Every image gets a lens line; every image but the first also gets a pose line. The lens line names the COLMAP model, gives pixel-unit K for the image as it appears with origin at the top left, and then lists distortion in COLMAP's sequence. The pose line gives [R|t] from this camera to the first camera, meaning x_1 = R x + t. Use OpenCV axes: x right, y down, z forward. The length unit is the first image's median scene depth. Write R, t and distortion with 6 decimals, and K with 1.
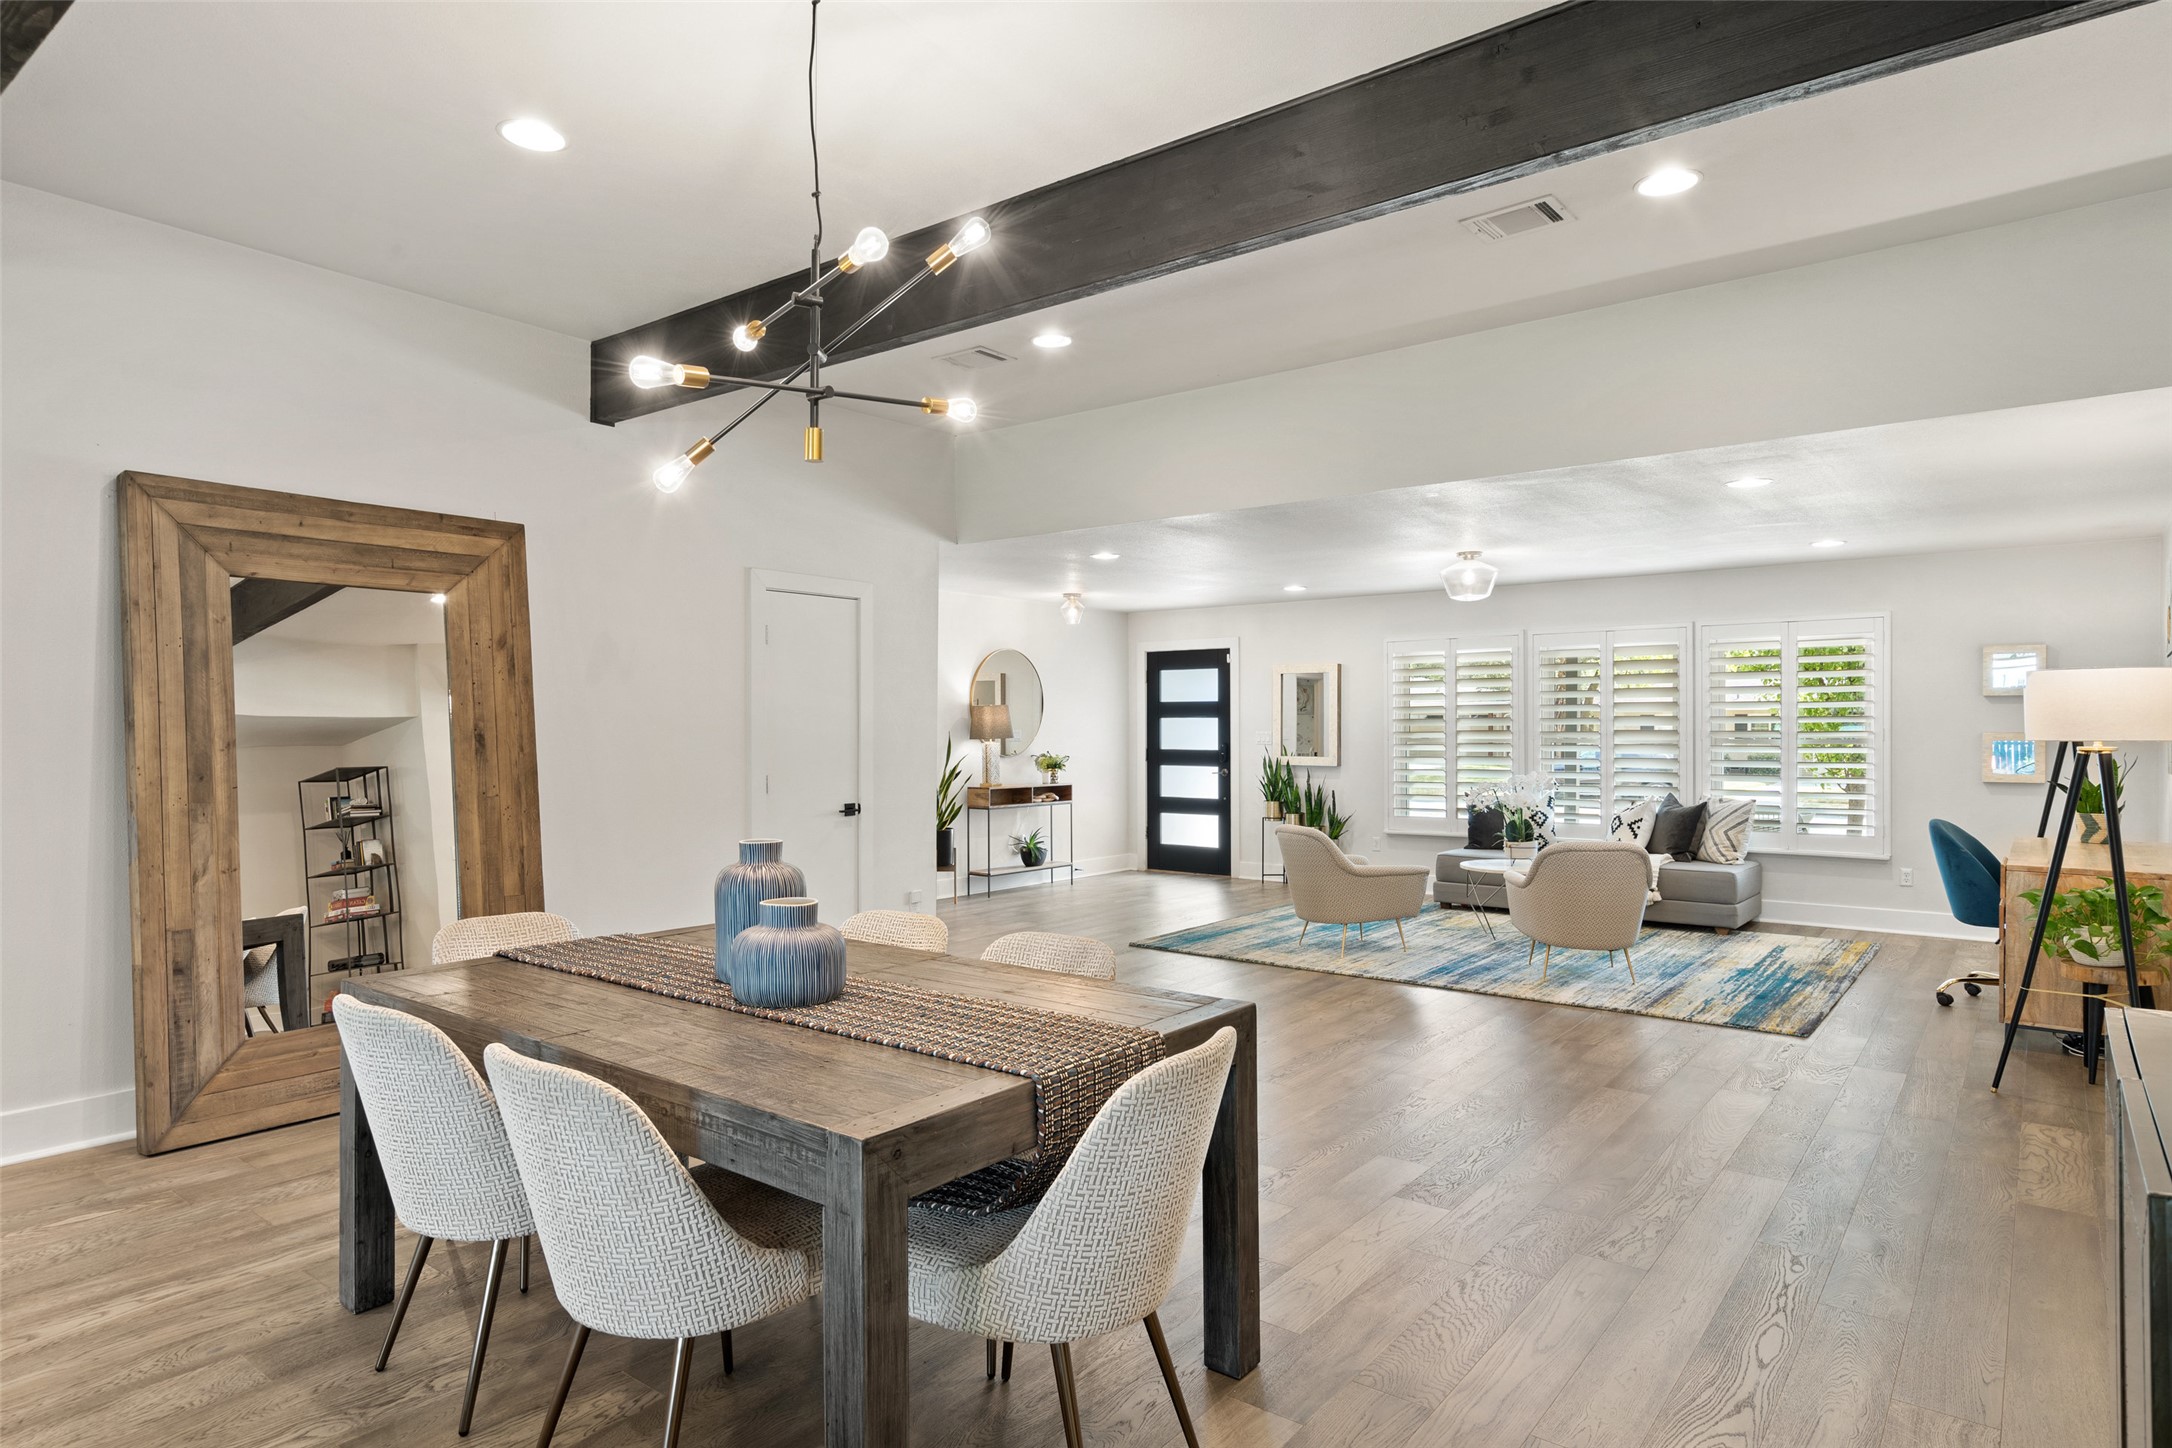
lens RADIAL K [[1219.2, 0, 1086.0], [0, 1219.2, 724.0], [0, 0, 1]] dist [0.001849, -0.000400]
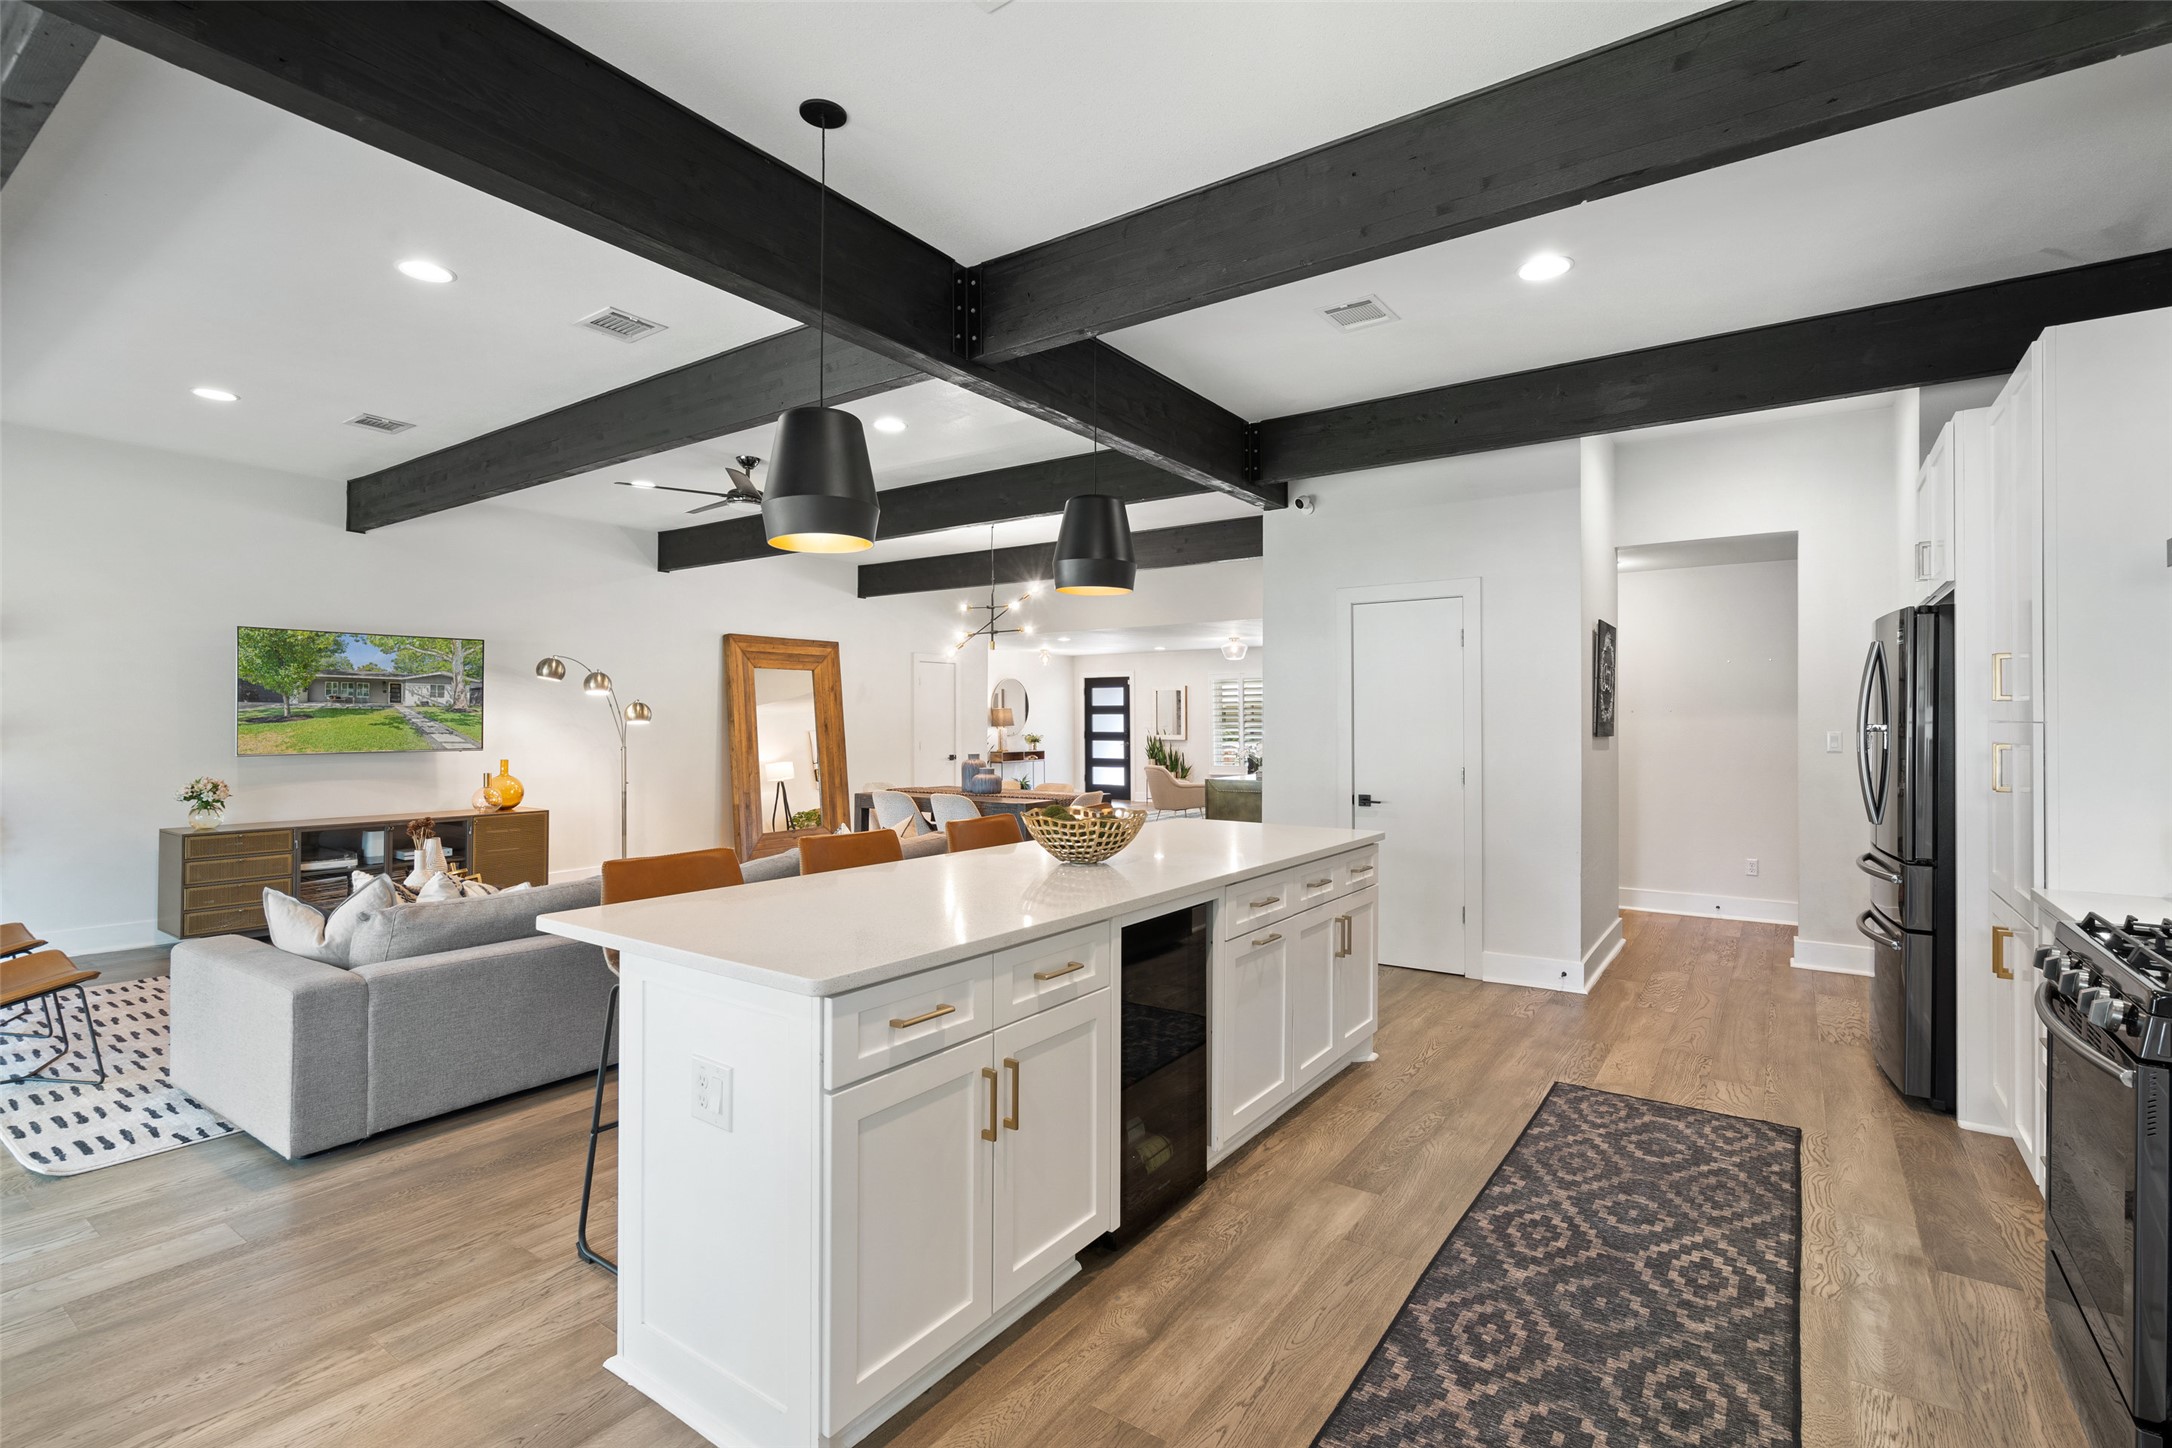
lens RADIAL K [[1005.1, 0, 1086.0], [0, 1005.1, 724.0], [0, 0, 1]] dist [-0.002195, 0.014882]
pose [[0.998889, -0.003488, 0.046992, -0.020992], [0.003063, 0.999954, 0.009108, -0.004932], [-0.047022, -0.008954, 0.998854, -0.551490]]
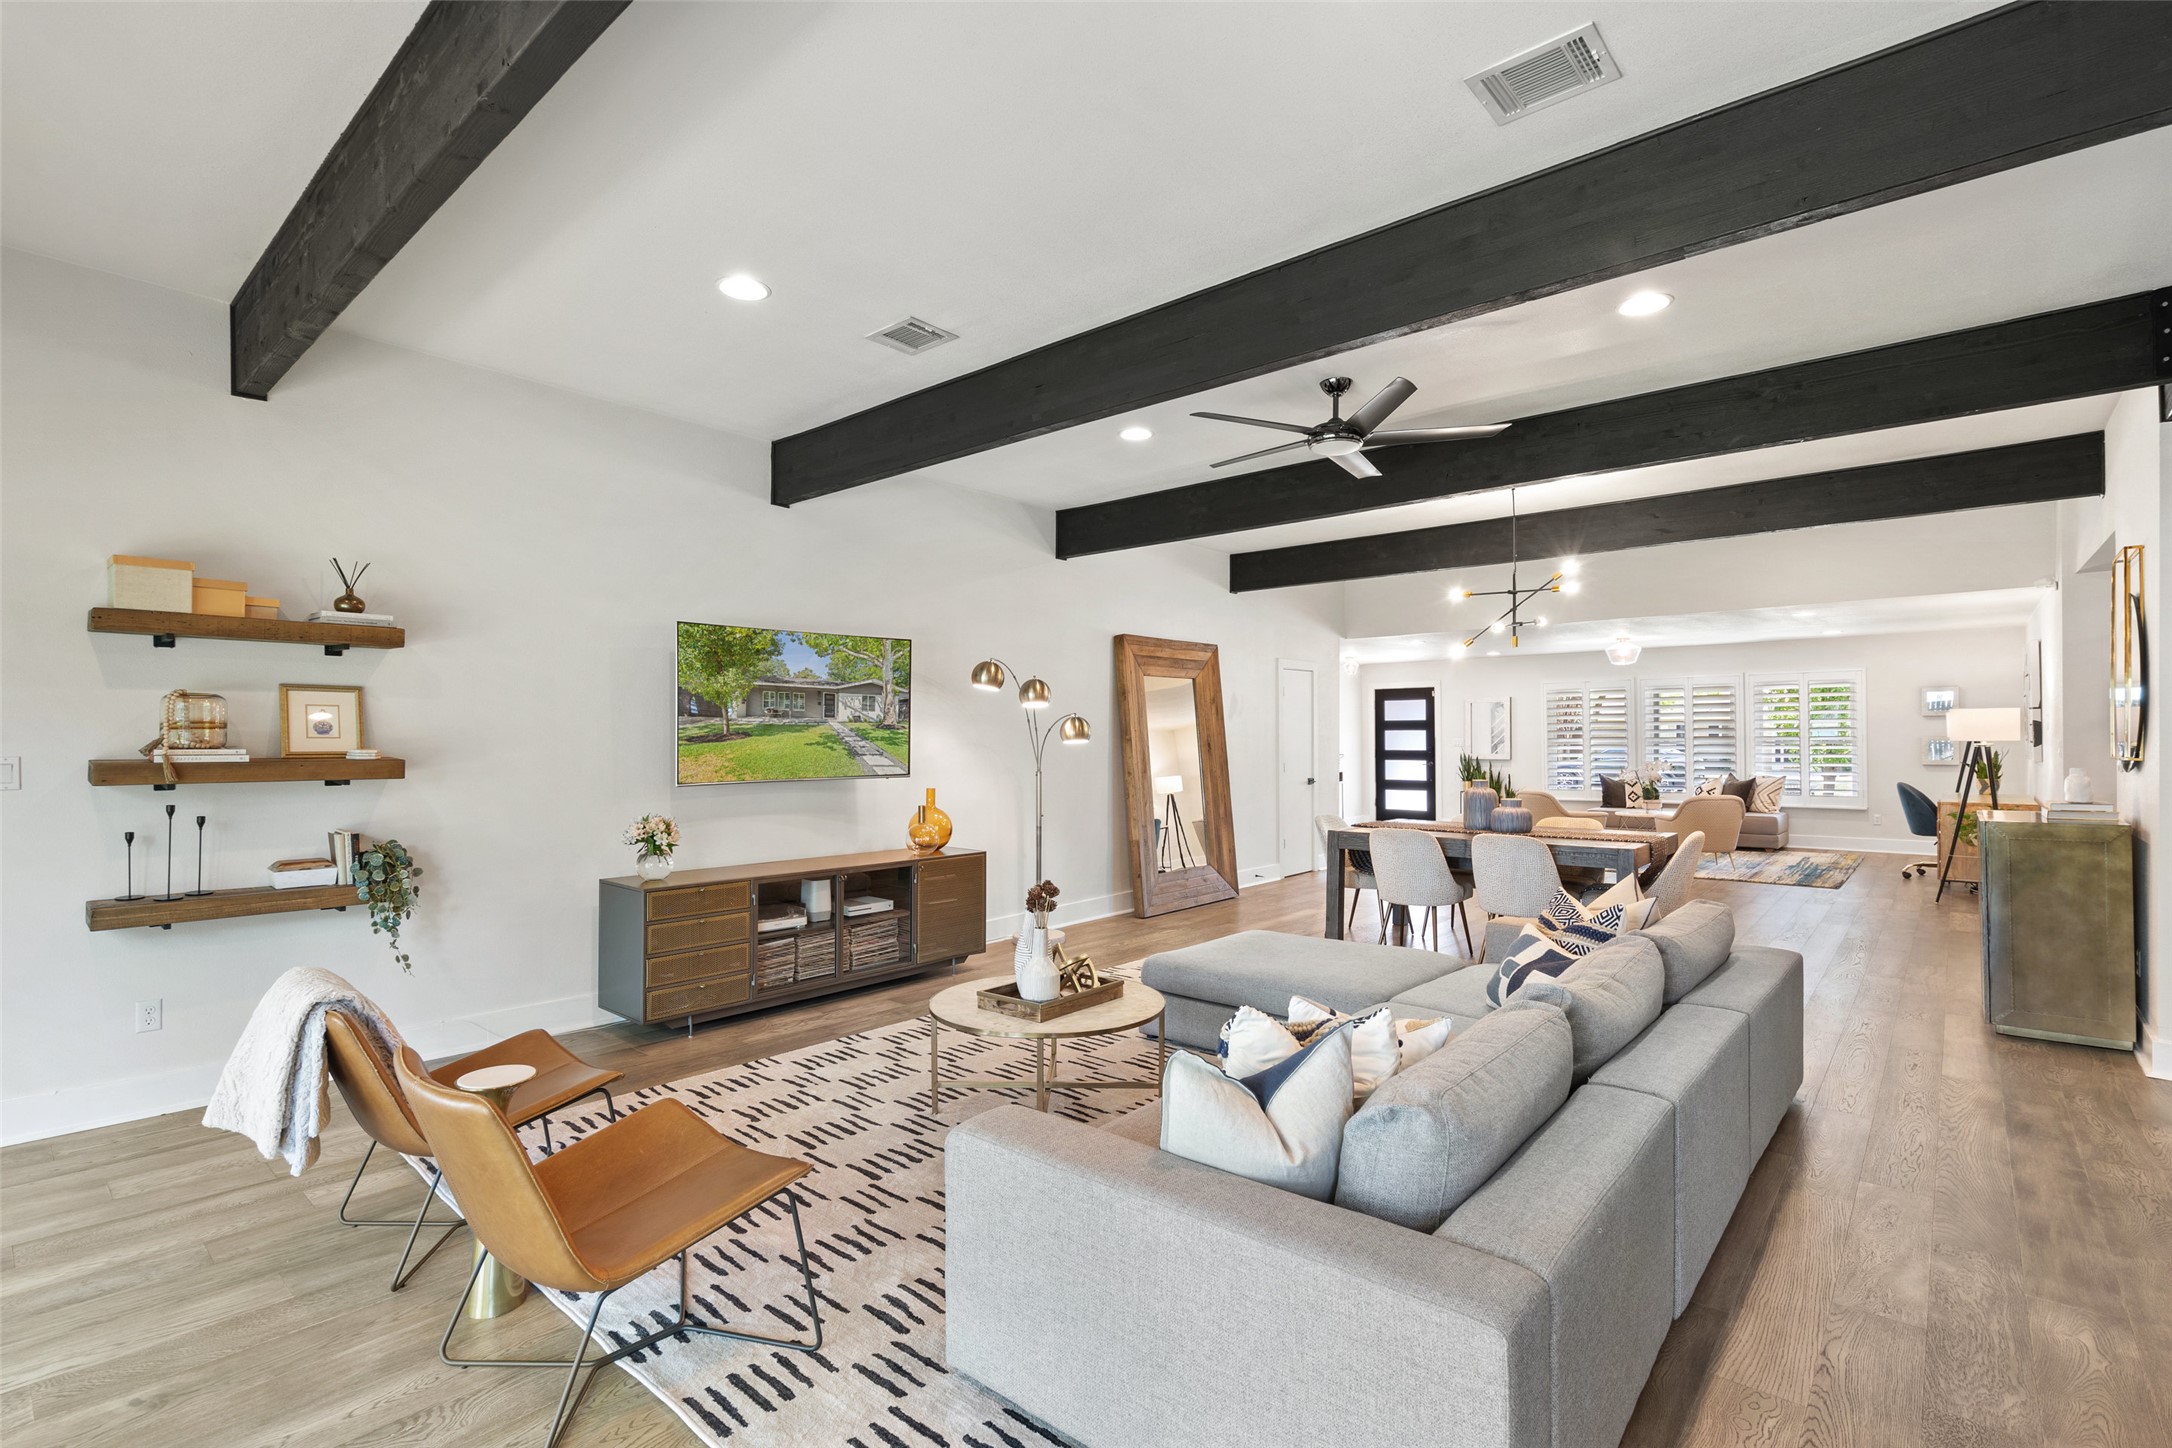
lens RADIAL K [[1006.0, 0, 1086.0], [0, 1006.0, 724.0], [0, 0, 1]] dist [-0.000798, 0.000222]
pose [[0.998811, -0.007576, -0.048148, -0.298058], [0.007170, 0.999937, -0.008602, -0.005516], [0.048210, 0.008246, 0.998803, -0.378463]]
